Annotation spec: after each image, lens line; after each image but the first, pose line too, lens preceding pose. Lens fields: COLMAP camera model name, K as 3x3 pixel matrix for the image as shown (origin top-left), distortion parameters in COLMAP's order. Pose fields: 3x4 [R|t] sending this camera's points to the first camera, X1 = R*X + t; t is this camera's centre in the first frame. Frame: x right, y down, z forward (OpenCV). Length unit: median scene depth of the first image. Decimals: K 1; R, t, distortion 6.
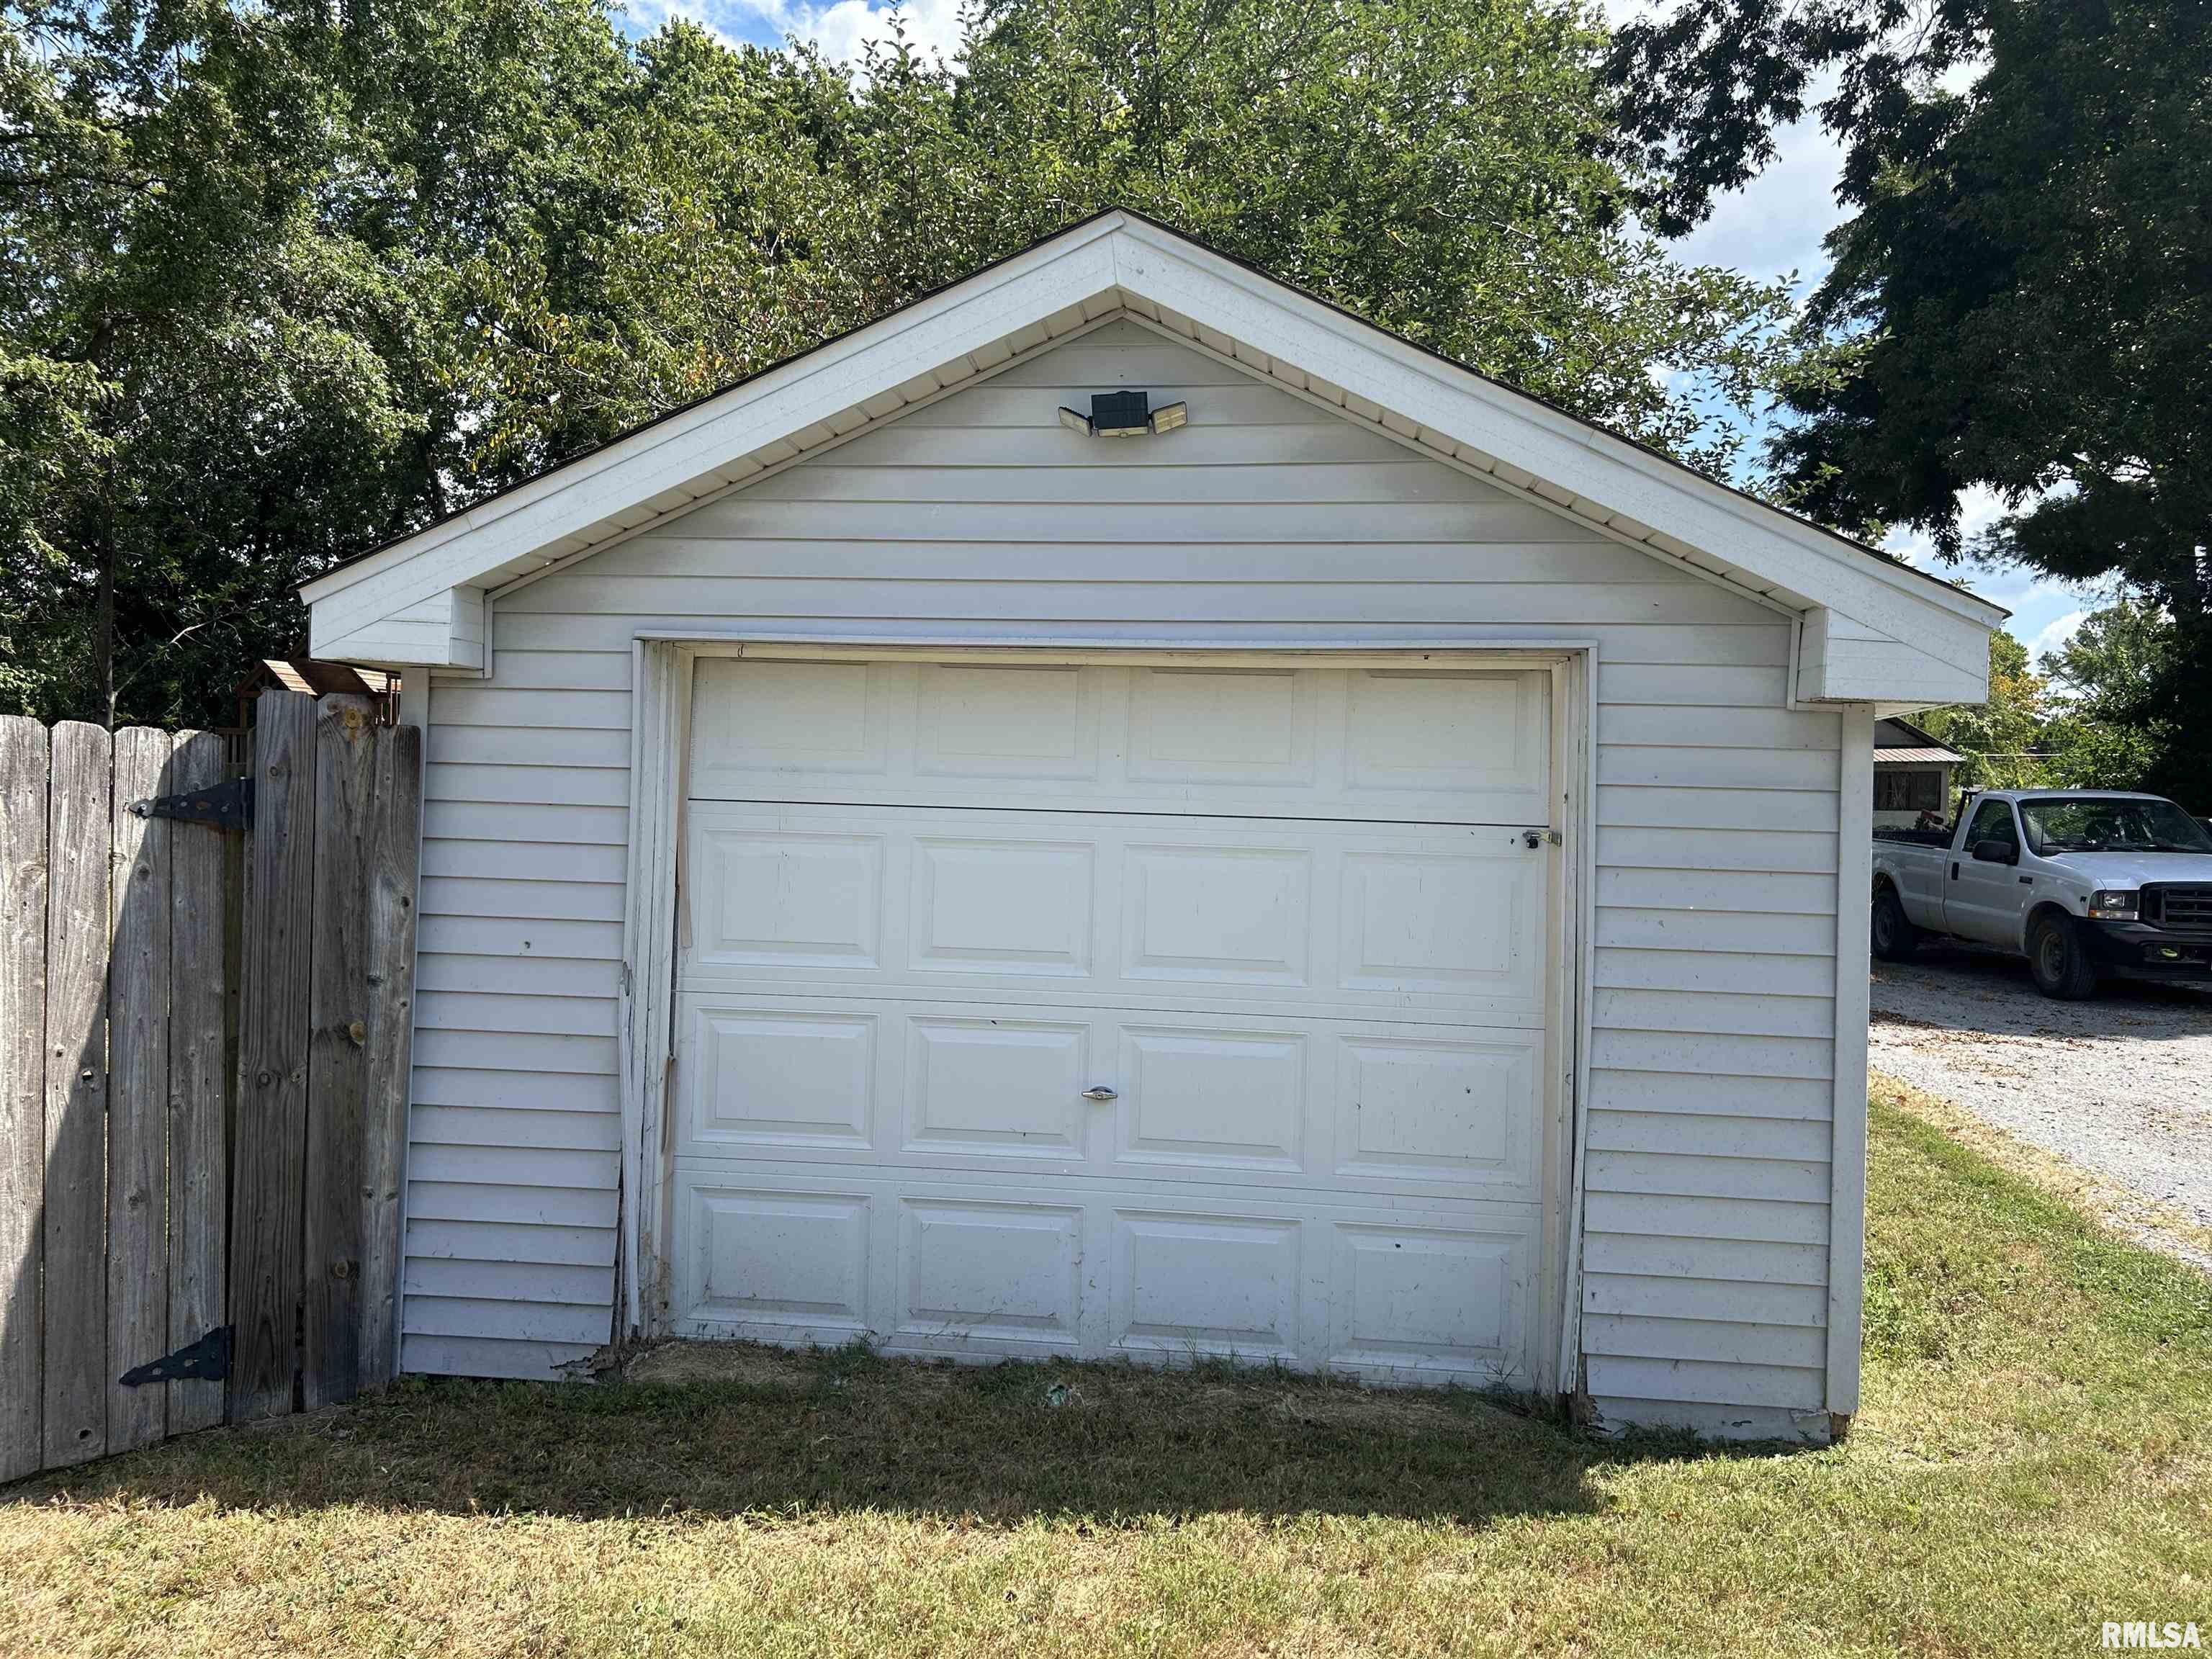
lens RADIAL K [[1665.4, 0, 1103.2], [0, 1665.4, 833.7], [0, 0, 1]] dist [0.071841, -0.026309]
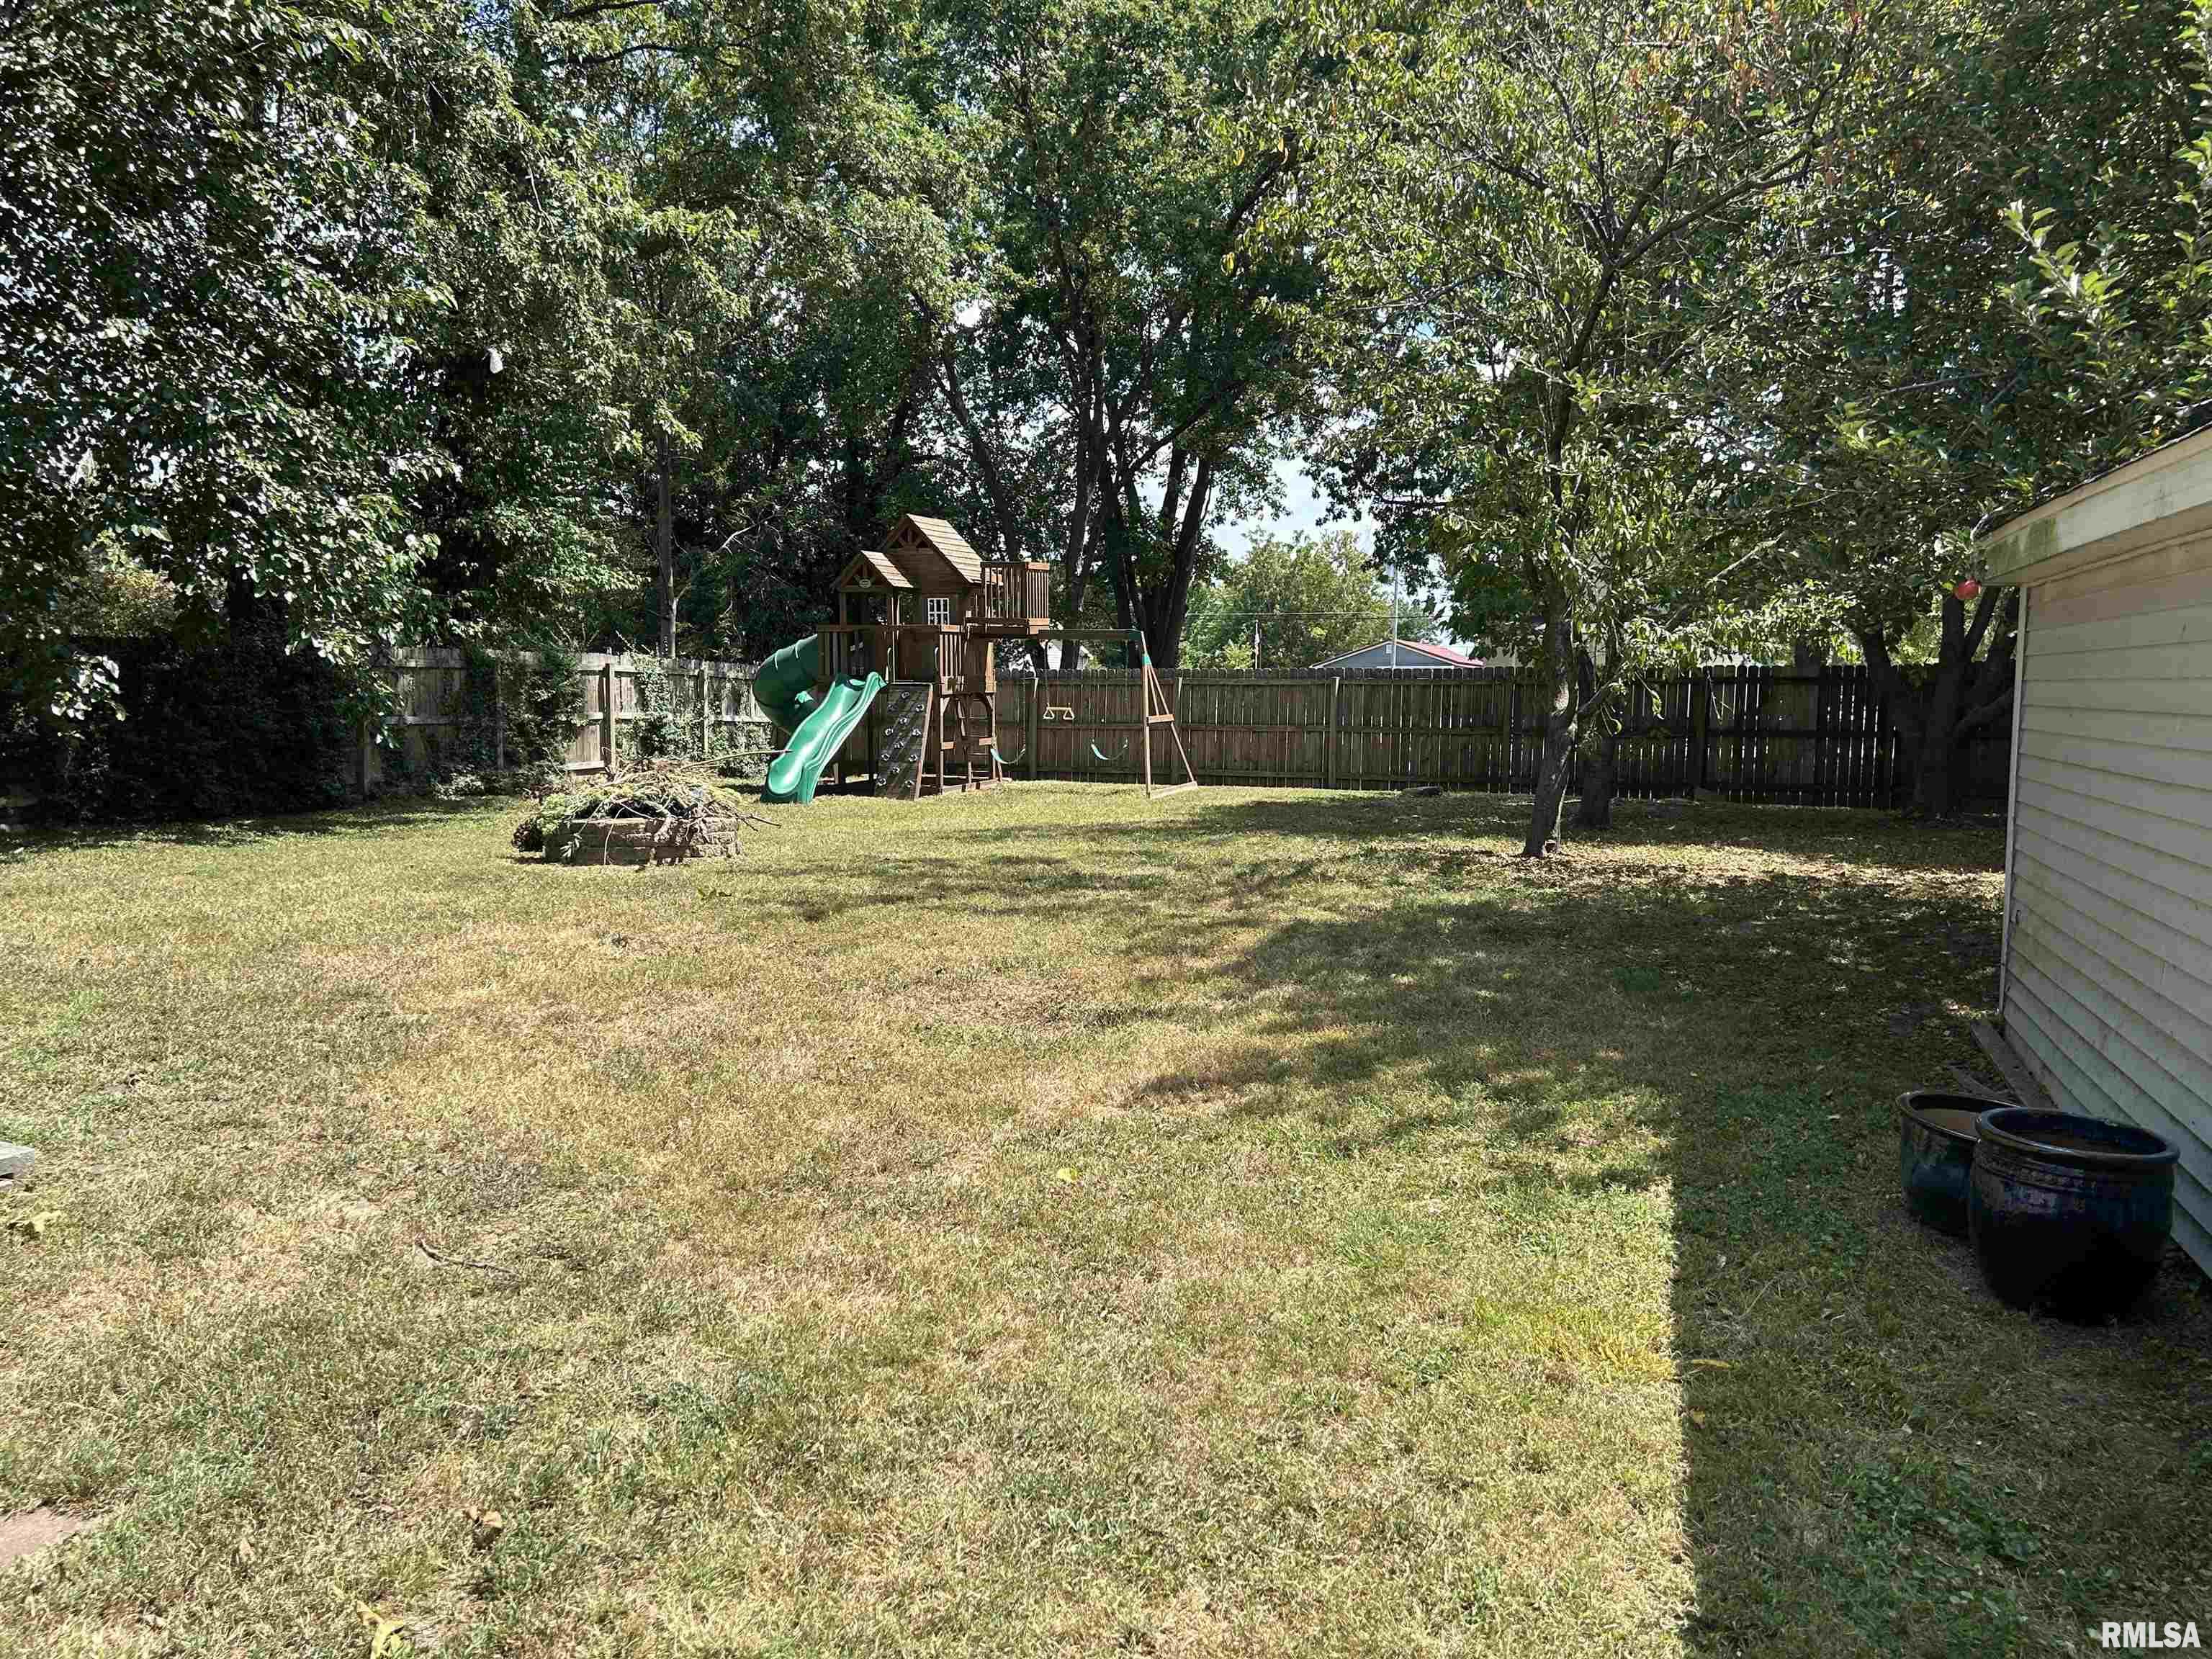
lens RADIAL K [[1665.4, 0, 1105.9], [0, 1665.4, 824.3], [0, 0, 1]] dist [0.071841, -0.026309]
pose [[0.971682, 0.003696, -0.236265, -0.149323], [0.009177, 0.998533, 0.053364, -0.001136], [0.236116, -0.054021, 0.970222, 0.138648]]
